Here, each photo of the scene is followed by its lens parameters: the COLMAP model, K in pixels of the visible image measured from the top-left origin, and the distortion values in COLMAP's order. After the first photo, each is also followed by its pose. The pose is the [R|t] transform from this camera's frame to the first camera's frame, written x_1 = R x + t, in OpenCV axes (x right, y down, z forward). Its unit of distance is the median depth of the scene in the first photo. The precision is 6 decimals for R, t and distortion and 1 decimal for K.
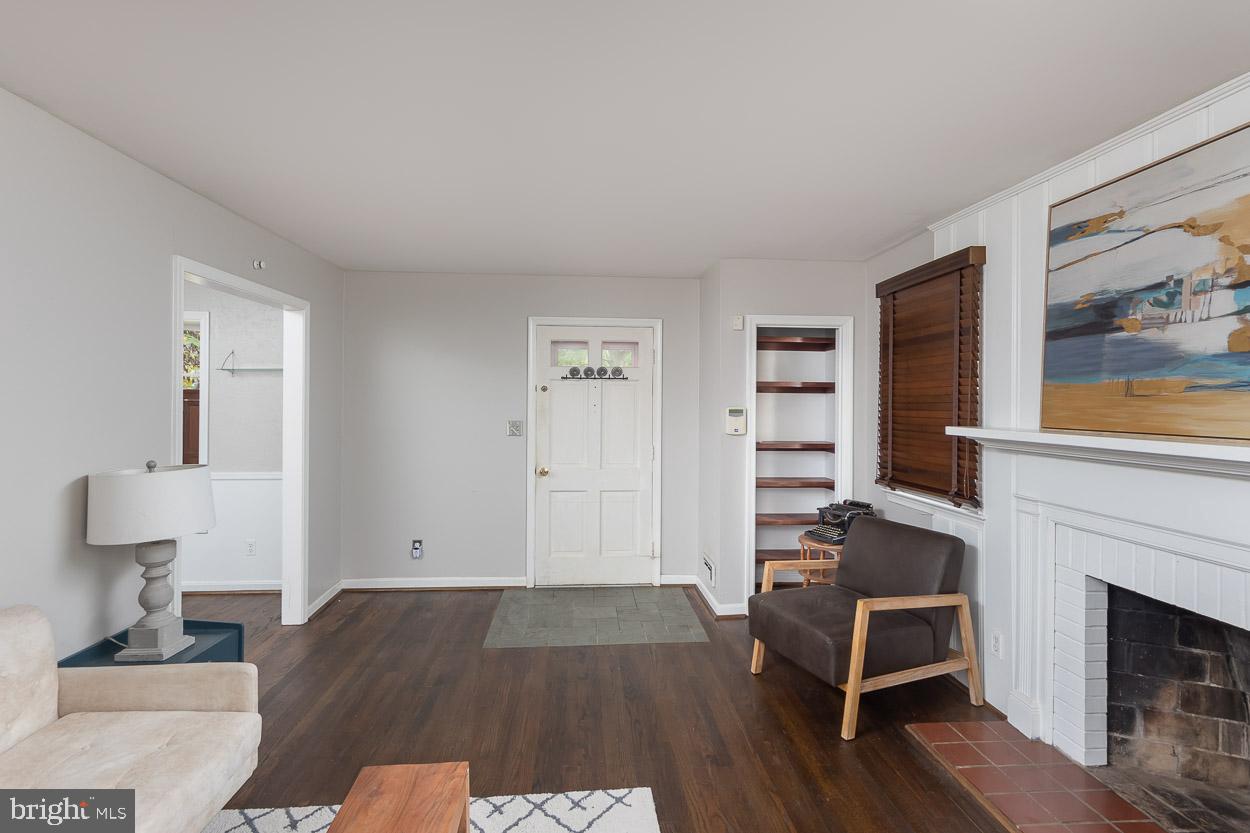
lens RADIAL K [[618.4, 0, 604.4], [0, 618.4, 418.0], [0, 0, 1]] dist [0.023345, 0.000434]
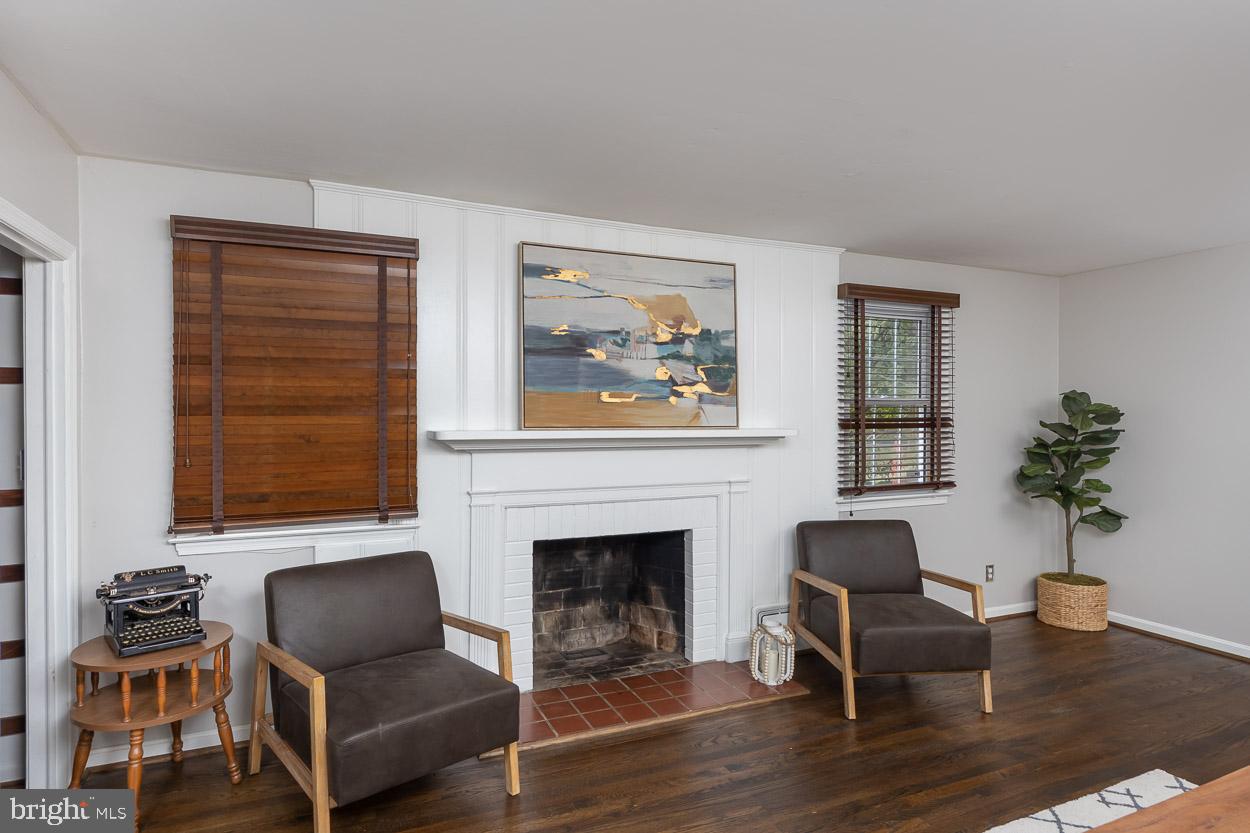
lens RADIAL K [[692.9, 0, 625.0], [0, 692.9, 416.5], [0, 0, 1]] dist [0.003969, 0.001268]
pose [[-0.340938, -0.022261, 0.939822, -0.690326], [0.011680, 0.999542, 0.027912, -0.044535], [-0.940013, 0.020493, -0.340522, 1.439654]]
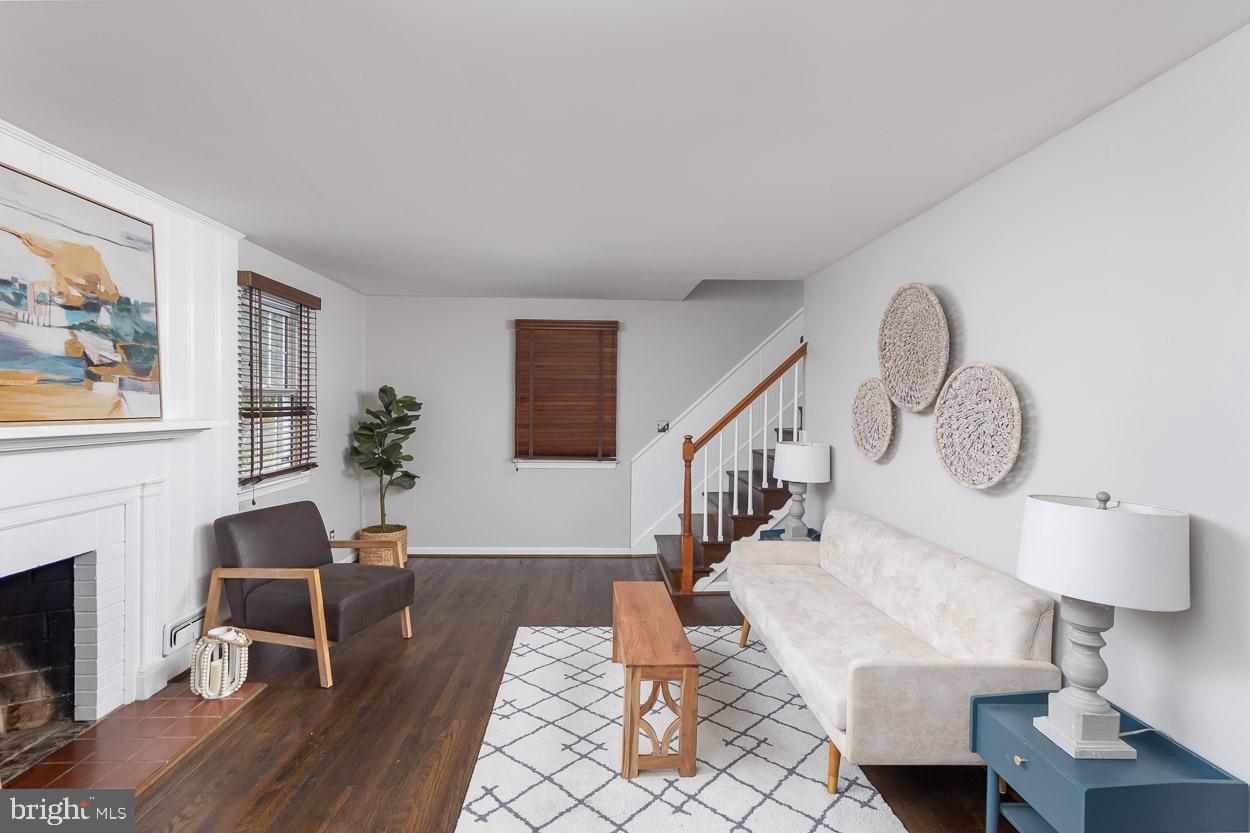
lens RADIAL K [[618.4, 0, 604.4], [0, 618.4, 418.0], [0, 0, 1]] dist [0.023345, 0.000434]
pose [[-0.998585, -0.025289, 0.046777, -0.173855], [-0.023270, 0.998795, 0.043214, -0.046486], [-0.047813, 0.042065, -0.997970, 1.860555]]
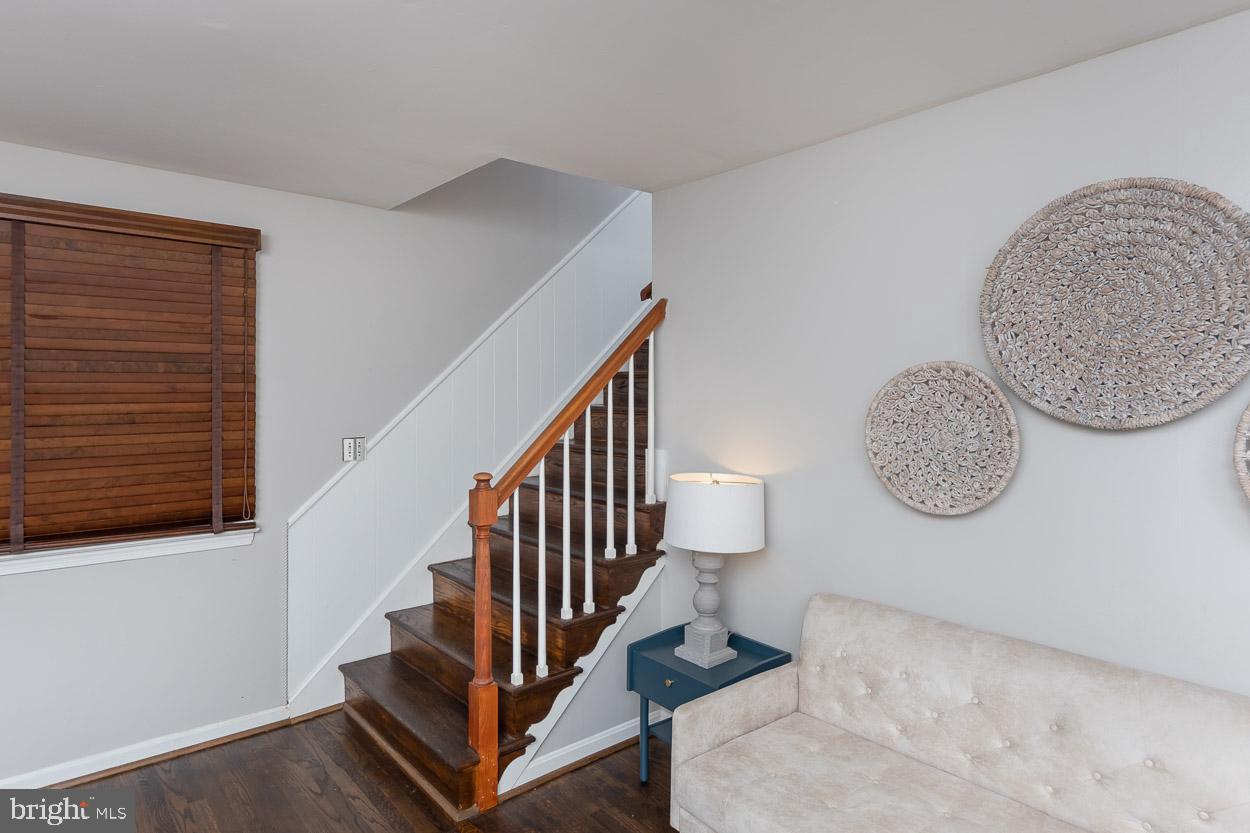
lens RADIAL K [[702.8, 0, 606.8], [0, 702.8, 392.8], [0, 0, 1]] dist [0.000512, 0.000880]
pose [[-0.809587, -0.014737, -0.586815, 0.158039], [-0.023244, 0.999706, 0.006961, -0.047399], [0.586540, 0.019276, -0.809691, 0.767694]]
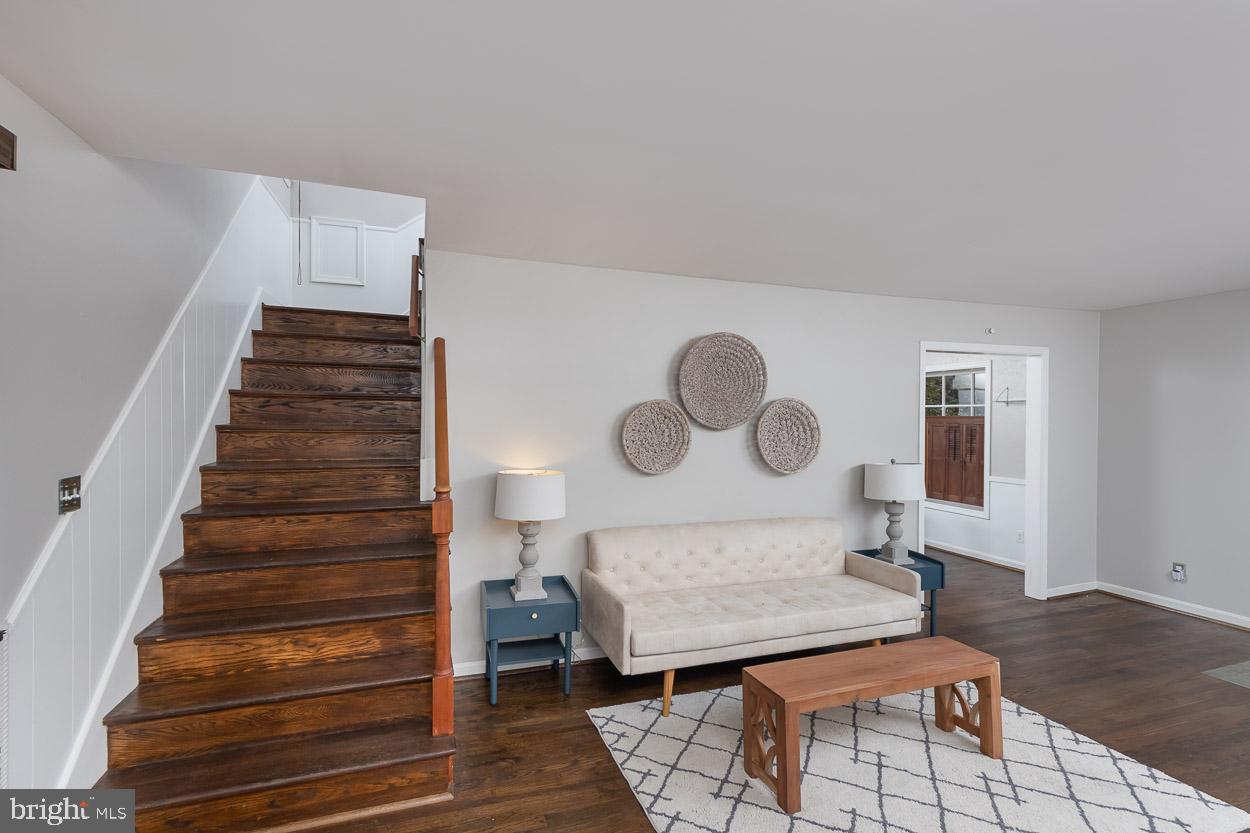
lens RADIAL K [[598.5, 0, 625.0], [0, 598.5, 416.5], [0, 0, 1]] dist [-0.000861, 0.000353]
pose [[0.275204, -0.007417, -0.961357, 0.808982], [-0.019871, 0.999713, -0.013401, -0.022237], [0.961181, 0.022791, 0.274977, -0.288577]]
